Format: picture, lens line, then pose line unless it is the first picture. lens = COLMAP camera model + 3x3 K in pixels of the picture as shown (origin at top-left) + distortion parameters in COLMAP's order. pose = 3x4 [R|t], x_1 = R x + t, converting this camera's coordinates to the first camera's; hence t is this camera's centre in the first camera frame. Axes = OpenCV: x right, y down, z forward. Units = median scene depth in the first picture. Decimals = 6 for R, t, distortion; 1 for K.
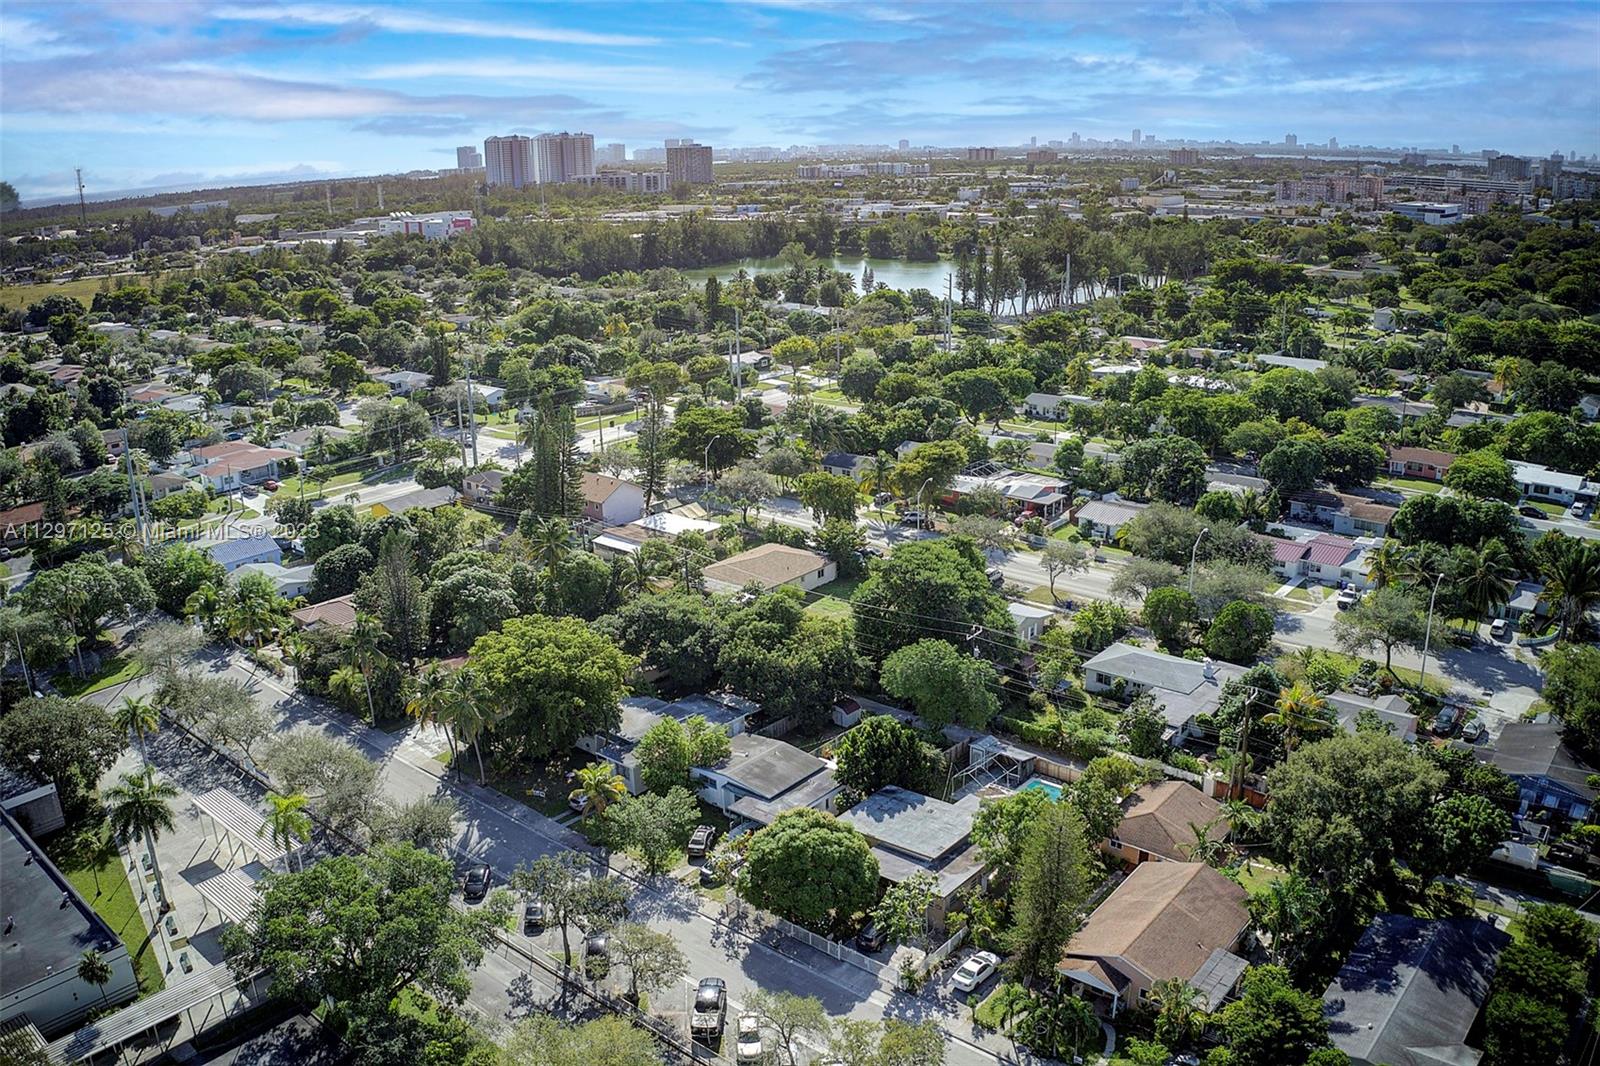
lens RADIAL K [[1266.0, 0, 800.0], [0, 1266.0, 533.0], [0, 0, 1]] dist [-0.191496, 0.019323]
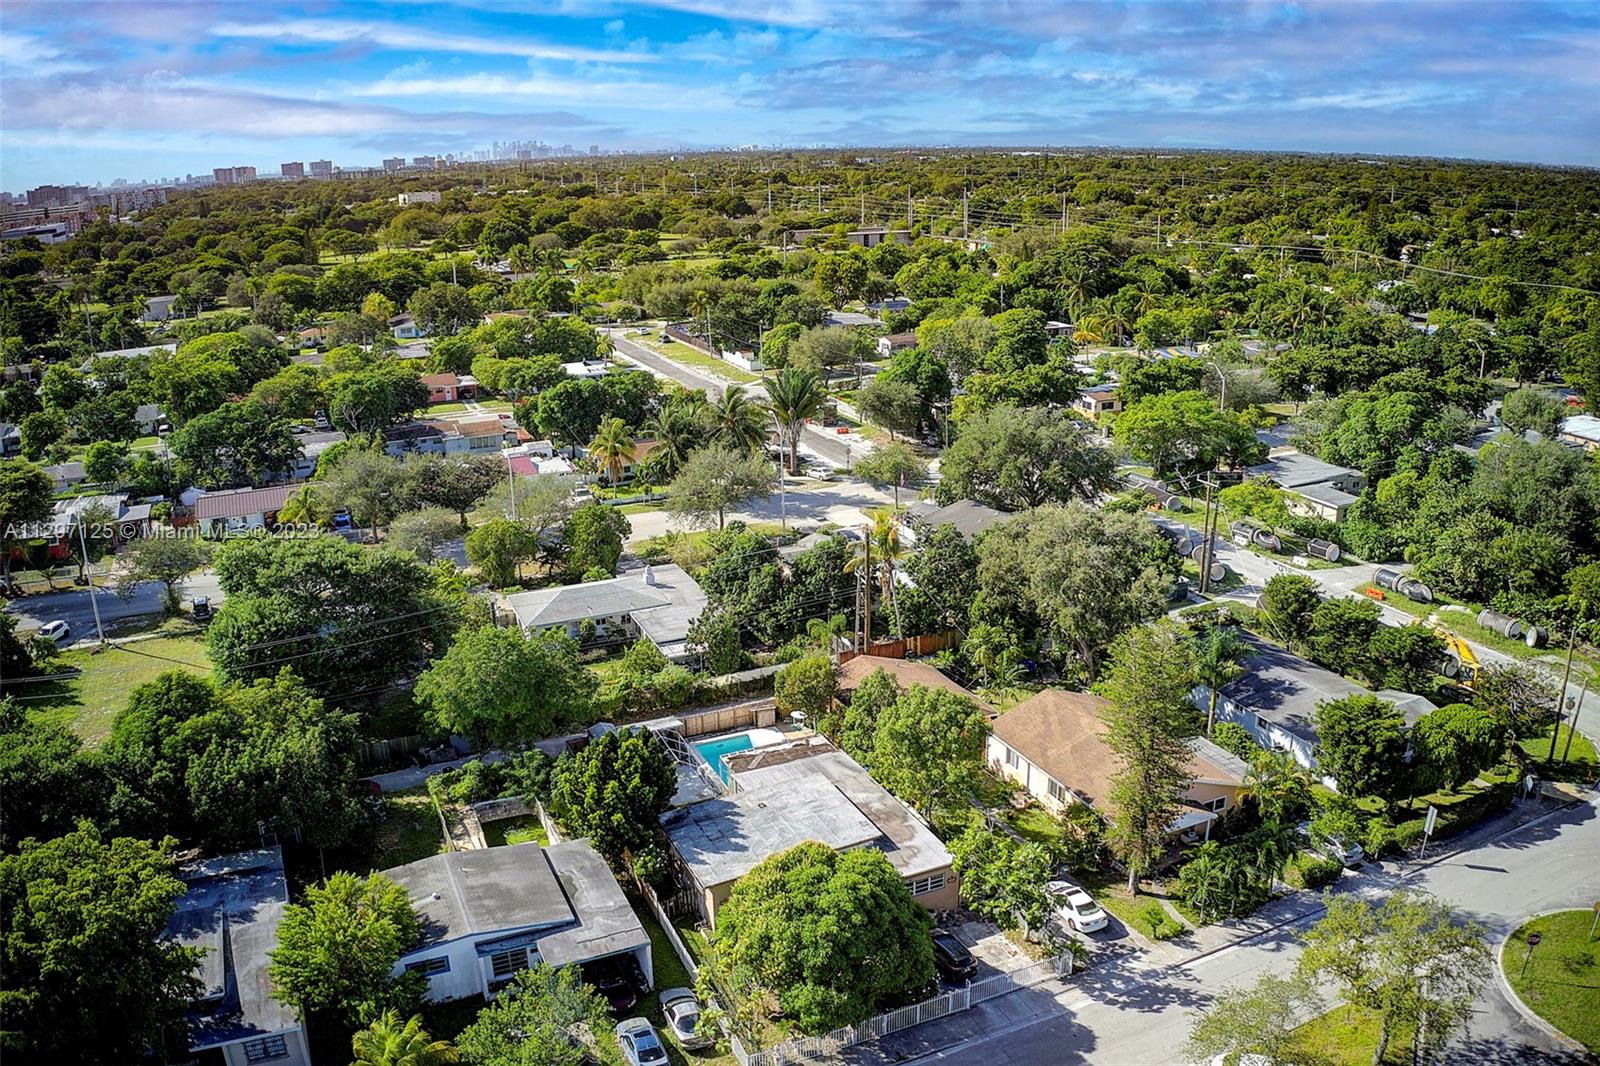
lens RADIAL K [[1266.0, 0, 800.0], [0, 1266.0, 533.0], [0, 0, 1]] dist [-0.191496, 0.019323]
pose [[0.440509, -0.254754, 0.860844, -0.314775], [0.279978, 0.950053, 0.137884, -0.005126], [-0.852973, 0.180278, 0.489833, 0.448203]]
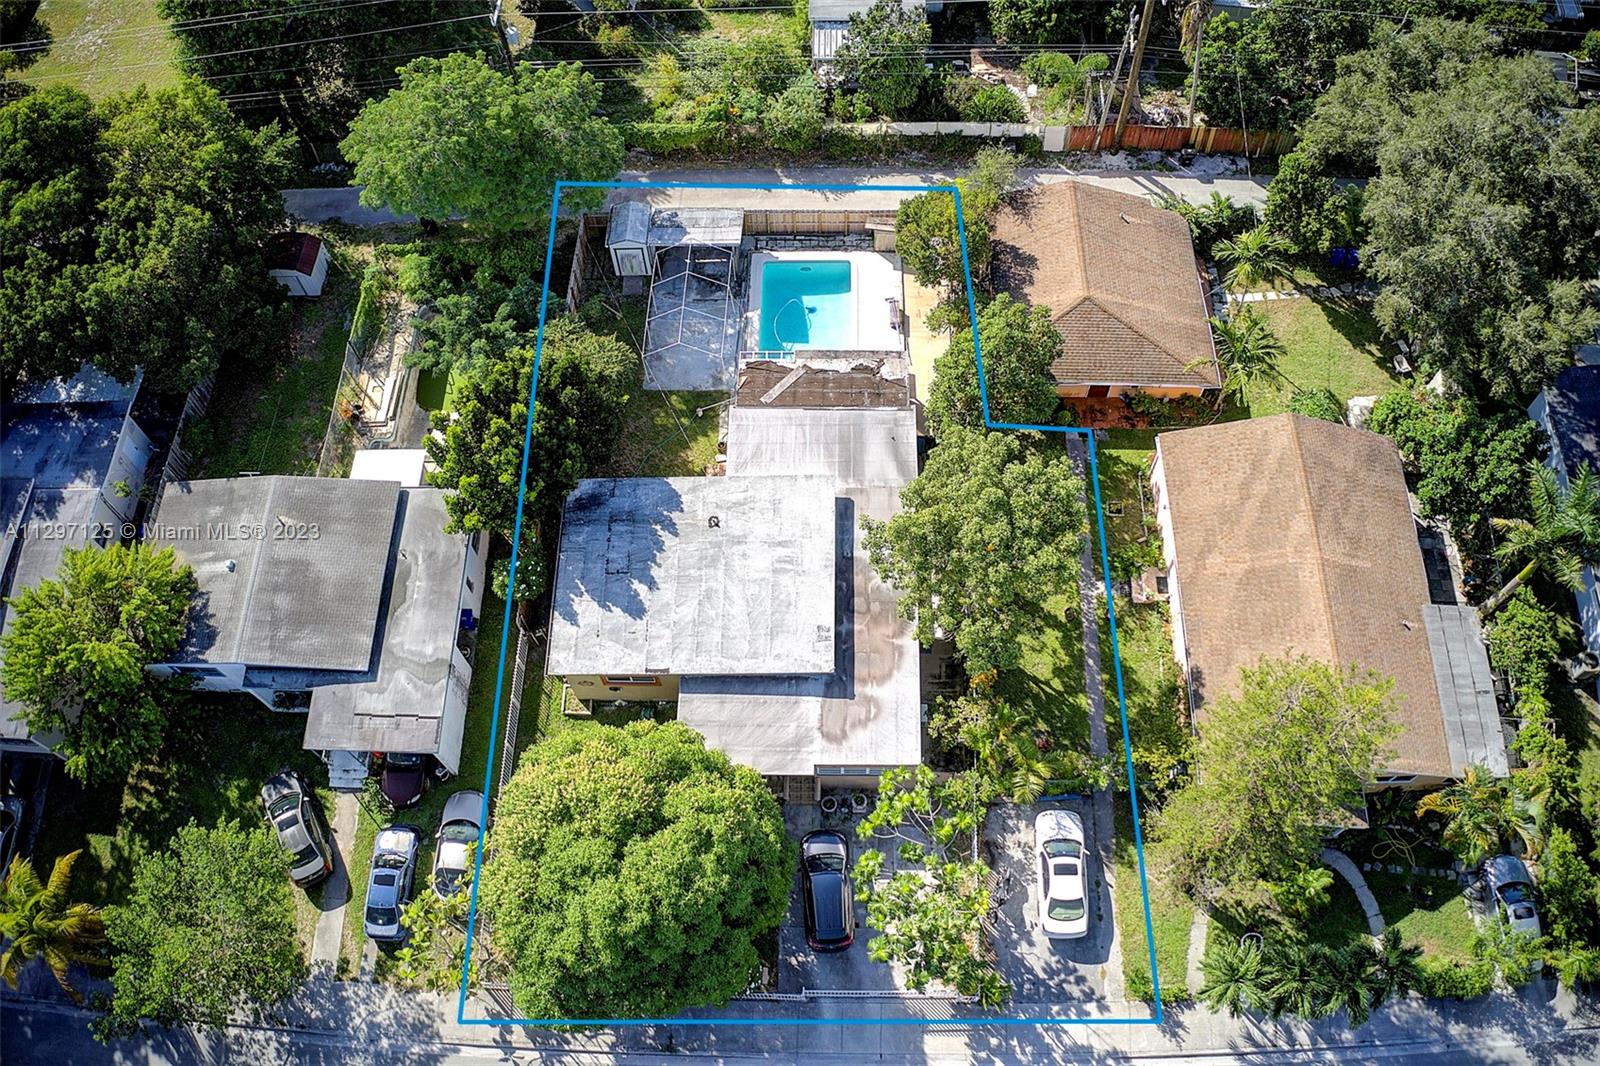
lens RADIAL K [[1266.0, 0, 800.0], [0, 1266.0, 533.0], [0, 0, 1]] dist [-0.191496, 0.019323]
pose [[0.779097, -0.555976, 0.289652, -0.004037], [0.197322, 0.656033, 0.728481, -0.072917], [-0.595039, -0.510403, 0.620820, 0.502344]]
